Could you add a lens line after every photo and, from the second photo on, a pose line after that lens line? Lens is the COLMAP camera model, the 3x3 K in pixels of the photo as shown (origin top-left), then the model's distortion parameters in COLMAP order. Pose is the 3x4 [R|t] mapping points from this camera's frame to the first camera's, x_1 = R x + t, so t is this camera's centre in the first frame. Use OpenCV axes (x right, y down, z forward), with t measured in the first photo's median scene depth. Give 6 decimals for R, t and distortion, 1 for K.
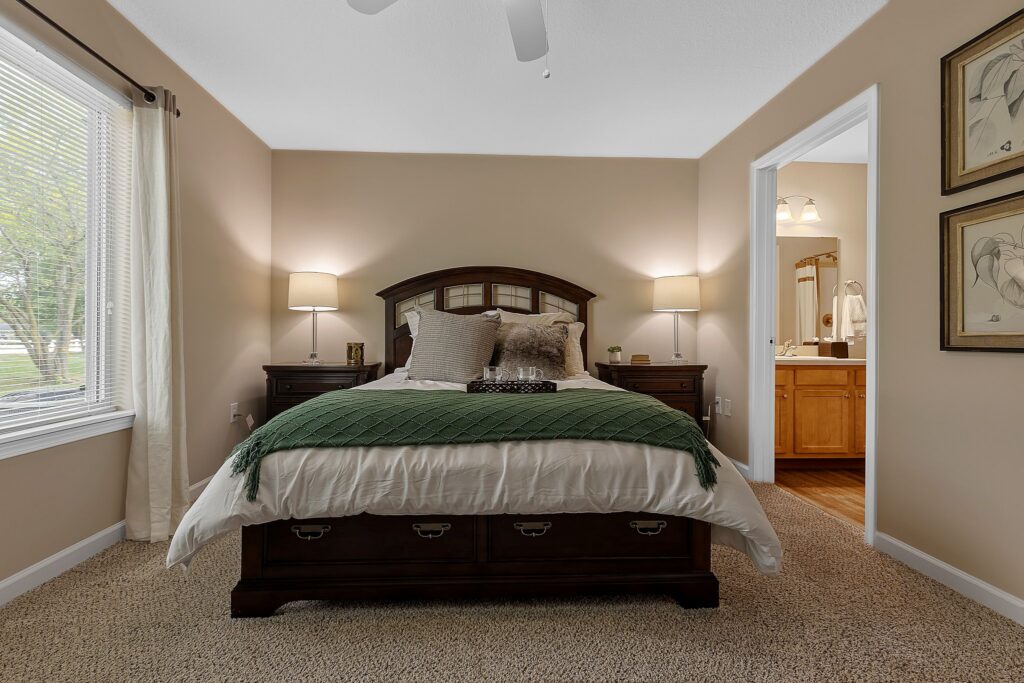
lens RADIAL K [[460.4, 0, 503.1], [0, 460.4, 339.2], [0, 0, 1]] dist [0.003888, 0.000235]
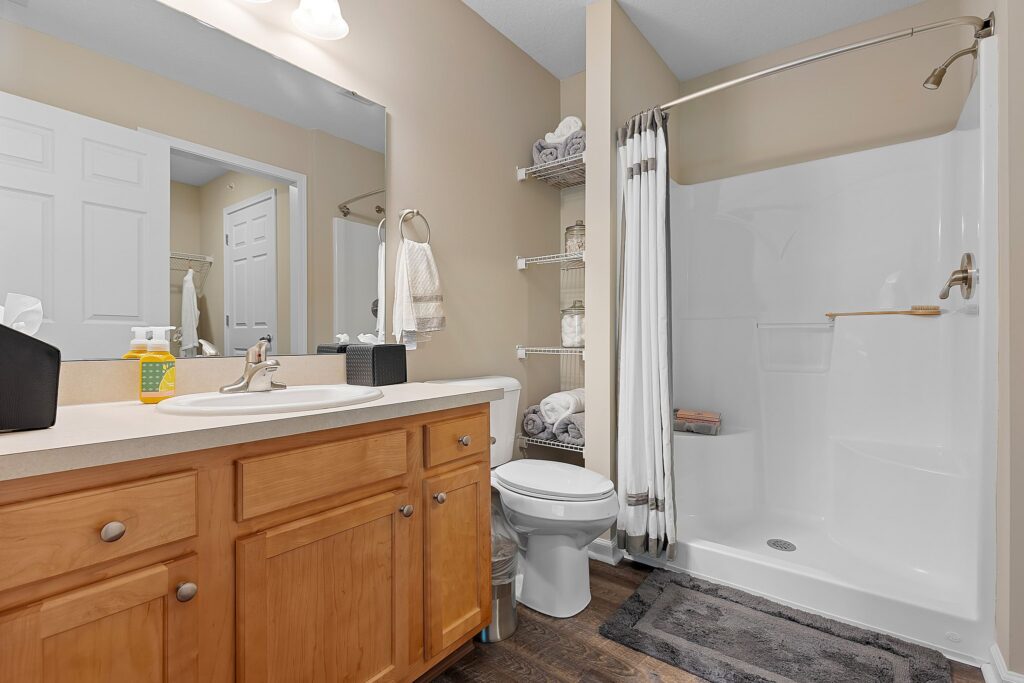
lens RADIAL K [[460.4, 0, 508.1], [0, 460.4, 338.4], [0, 0, 1]] dist [0.003888, 0.000235]
pose [[0.646721, -0.007411, 0.762691, 0.475683], [0.007267, 0.999967, 0.003554, -0.000583], [-0.762692, 0.003244, 0.646754, 0.641814]]
